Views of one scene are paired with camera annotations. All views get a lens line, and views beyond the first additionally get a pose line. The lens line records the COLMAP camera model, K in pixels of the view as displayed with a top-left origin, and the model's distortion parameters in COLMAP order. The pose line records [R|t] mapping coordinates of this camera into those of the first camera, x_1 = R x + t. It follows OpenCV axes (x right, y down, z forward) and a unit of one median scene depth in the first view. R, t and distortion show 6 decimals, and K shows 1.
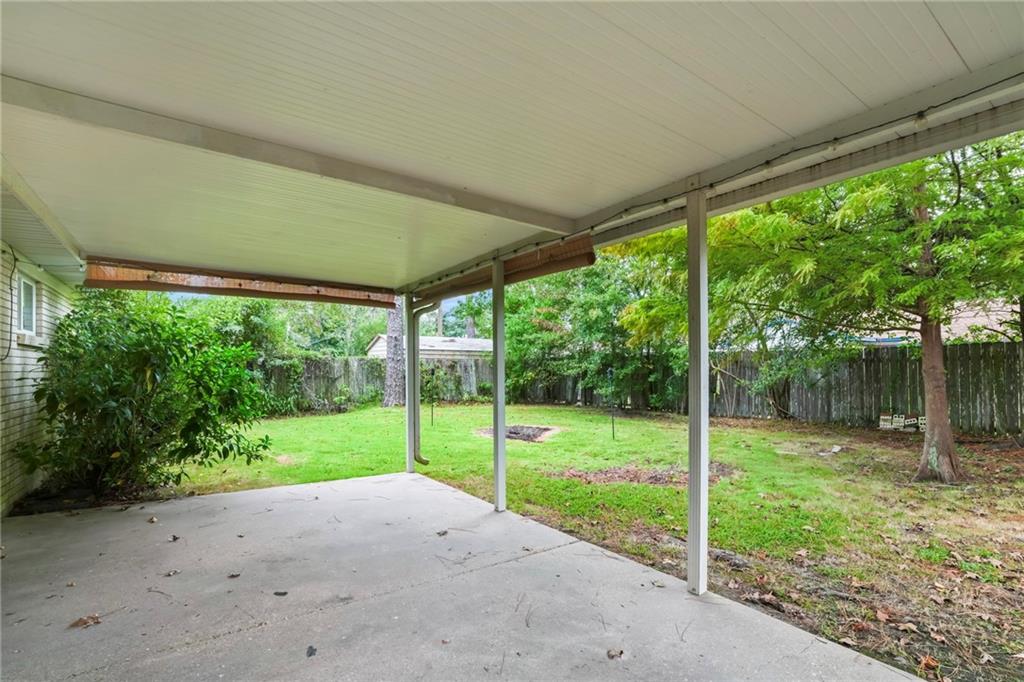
lens RADIAL K [[475.9, 0, 517.2], [0, 475.9, 375.3], [0, 0, 1]] dist [-0.000868, 0.000029]
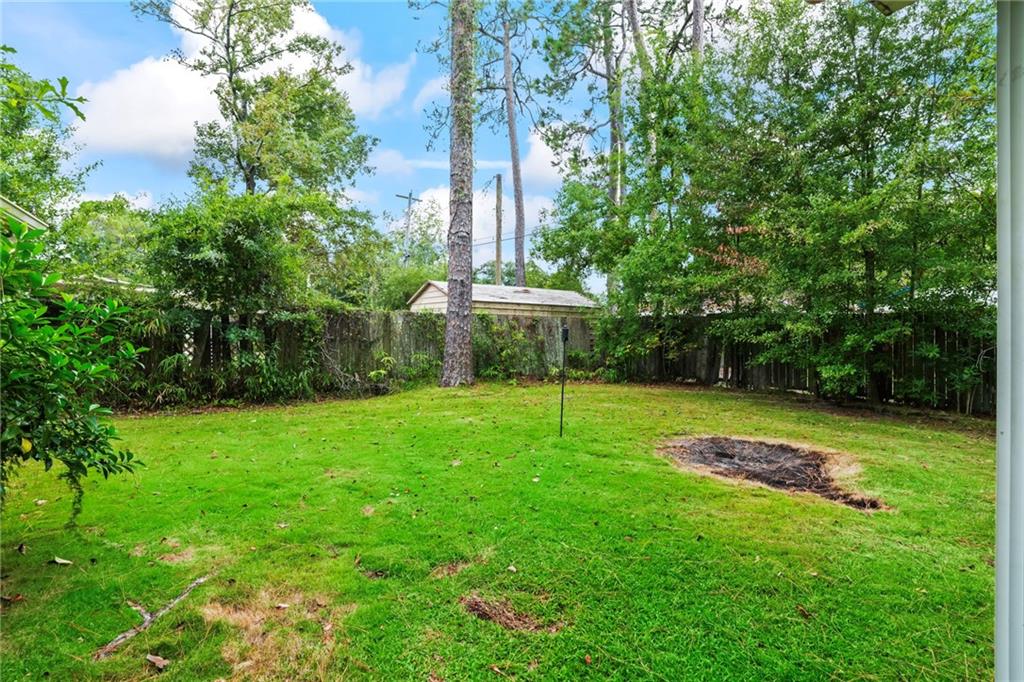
lens RADIAL K [[475.9, 0, 511.8], [0, 475.9, 337.9], [0, 0, 1]] dist [-0.000868, 0.000029]
pose [[0.998896, 0.014255, -0.044763, -0.151658], [-0.014331, 0.999896, -0.001366, -0.001310], [0.044739, 0.002006, 0.998997, 0.336224]]
